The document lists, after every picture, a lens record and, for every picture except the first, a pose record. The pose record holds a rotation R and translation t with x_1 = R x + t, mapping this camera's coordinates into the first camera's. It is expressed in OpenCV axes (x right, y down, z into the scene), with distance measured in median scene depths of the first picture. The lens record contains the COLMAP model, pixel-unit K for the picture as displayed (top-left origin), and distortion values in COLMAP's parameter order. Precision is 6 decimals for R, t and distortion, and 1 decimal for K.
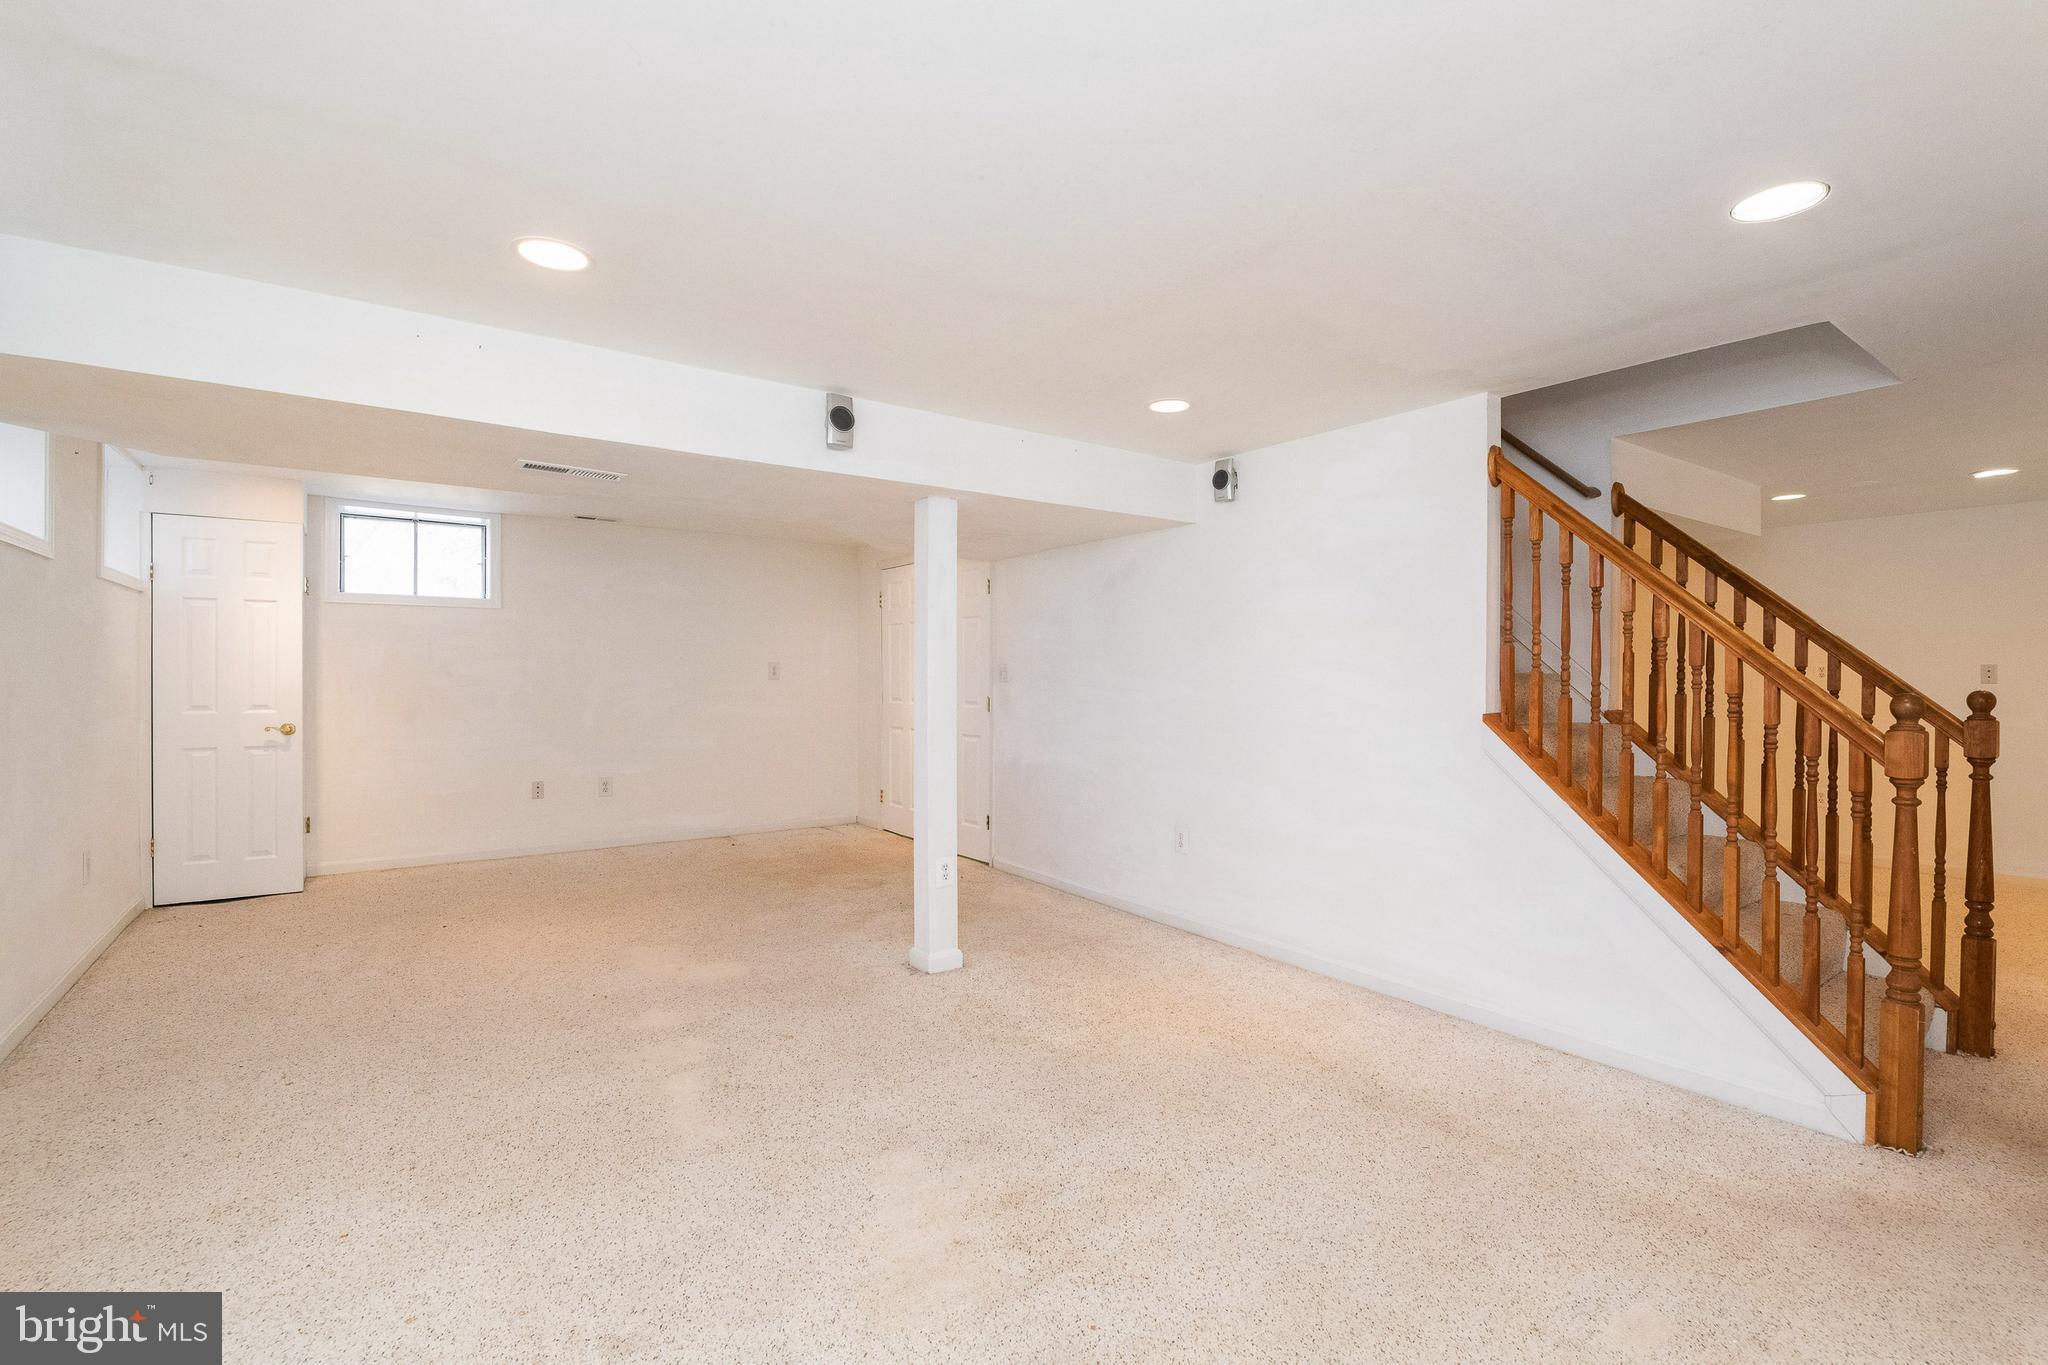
lens RADIAL K [[907.5, 0, 1044.4], [0, 907.5, 679.4], [0, 0, 1]] dist [0.002703, 0.000247]
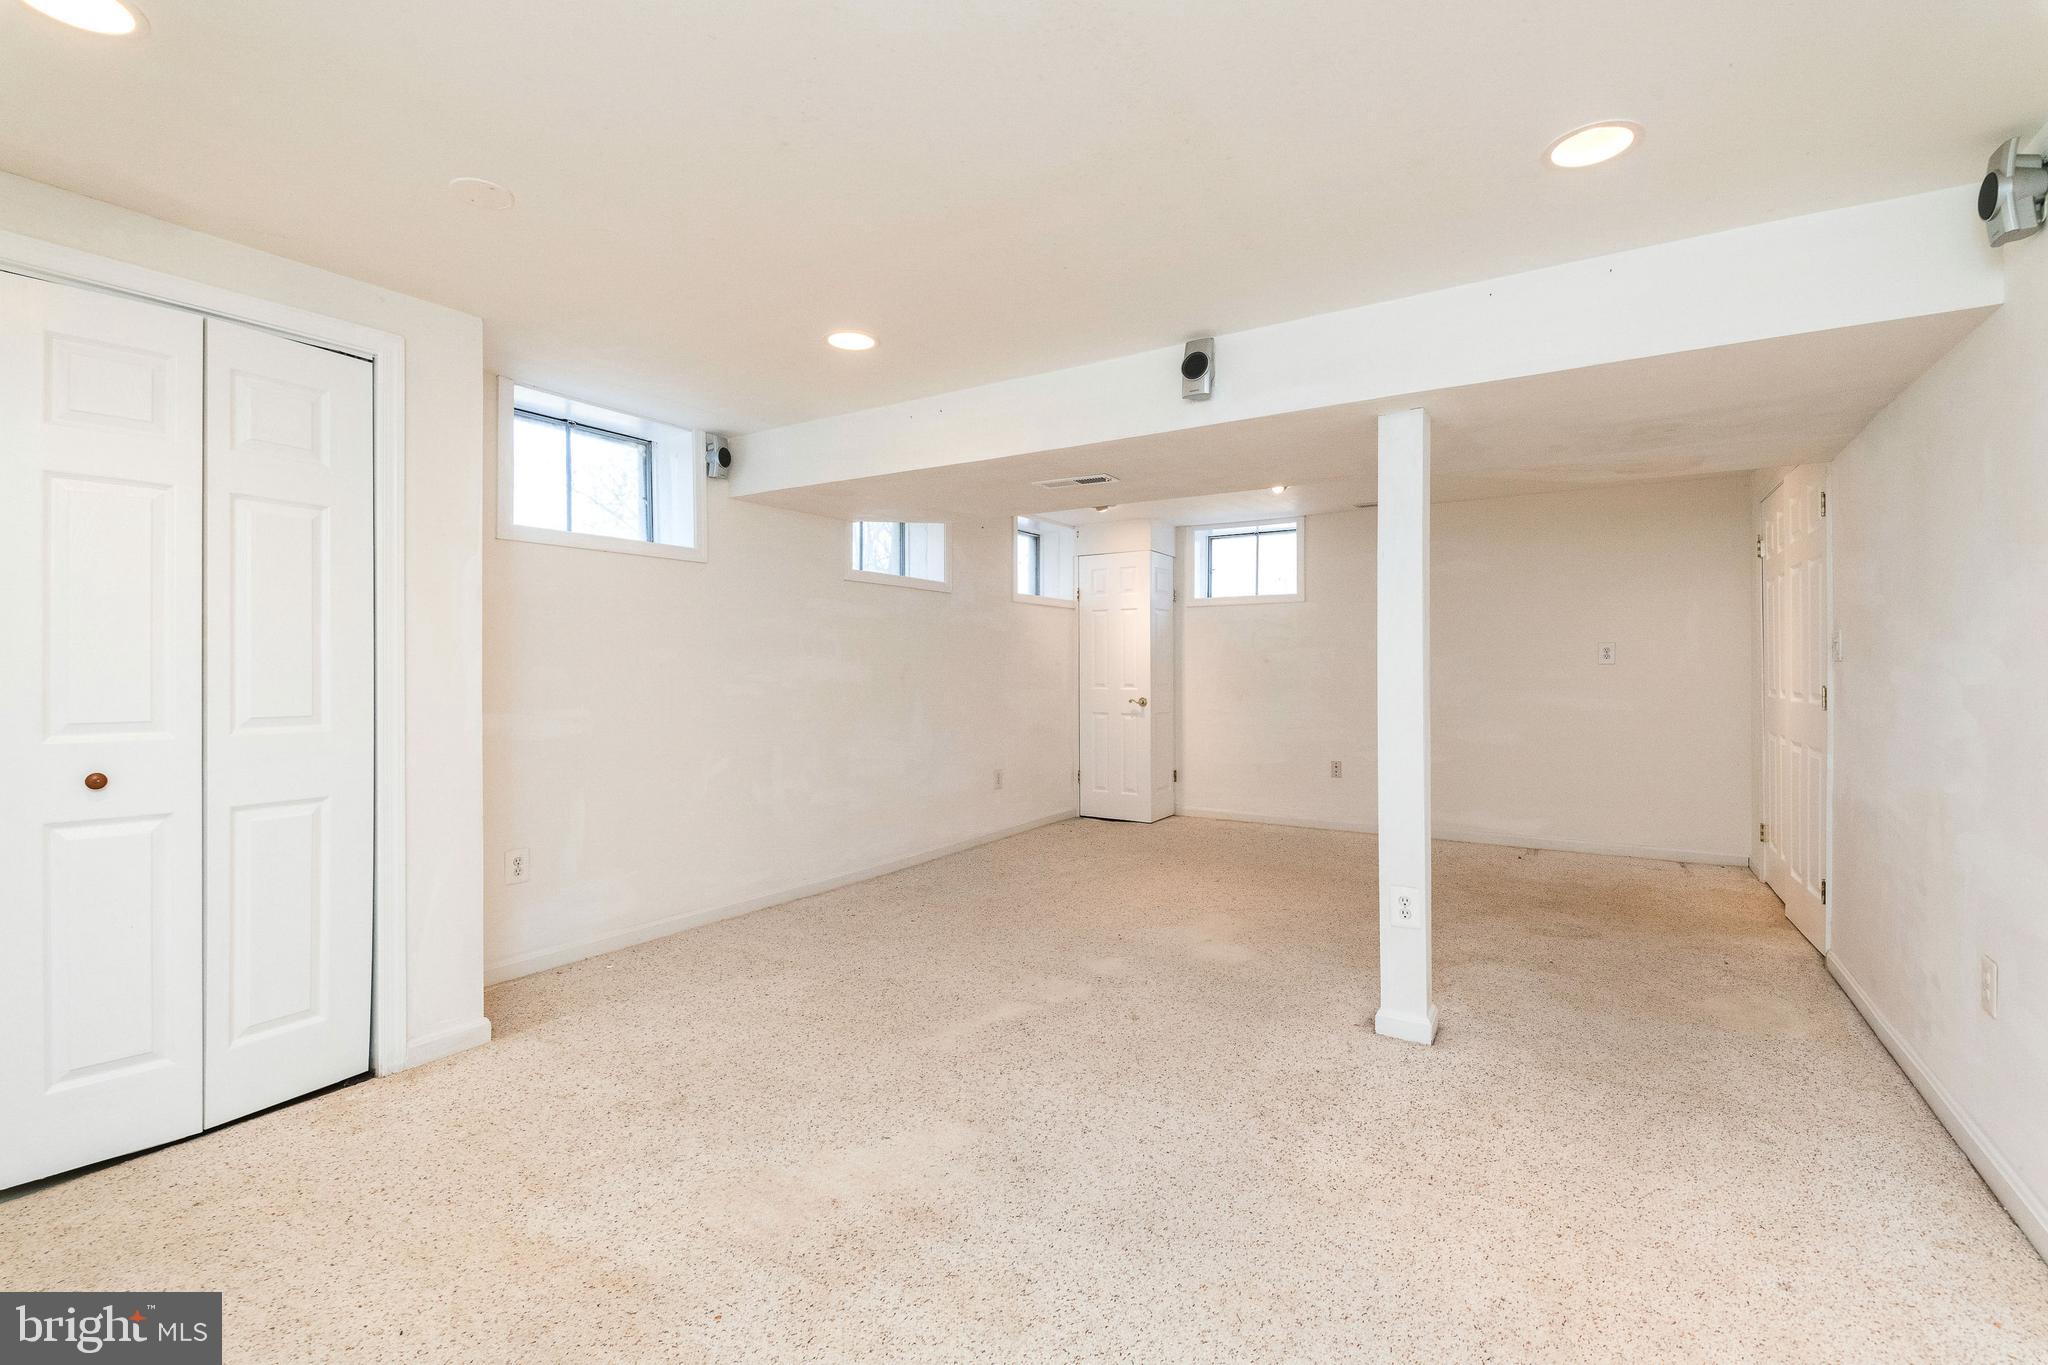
lens RADIAL K [[905.8, 0, 1014.8], [0, 905.8, 670.2], [0, 0, 1]] dist [0.002127, -0.000146]
pose [[0.365391, -0.004965, -0.930841, 0.364347], [-0.000836, 0.999984, -0.005662, 0.015393], [0.930854, 0.002847, 0.365380, 0.326672]]
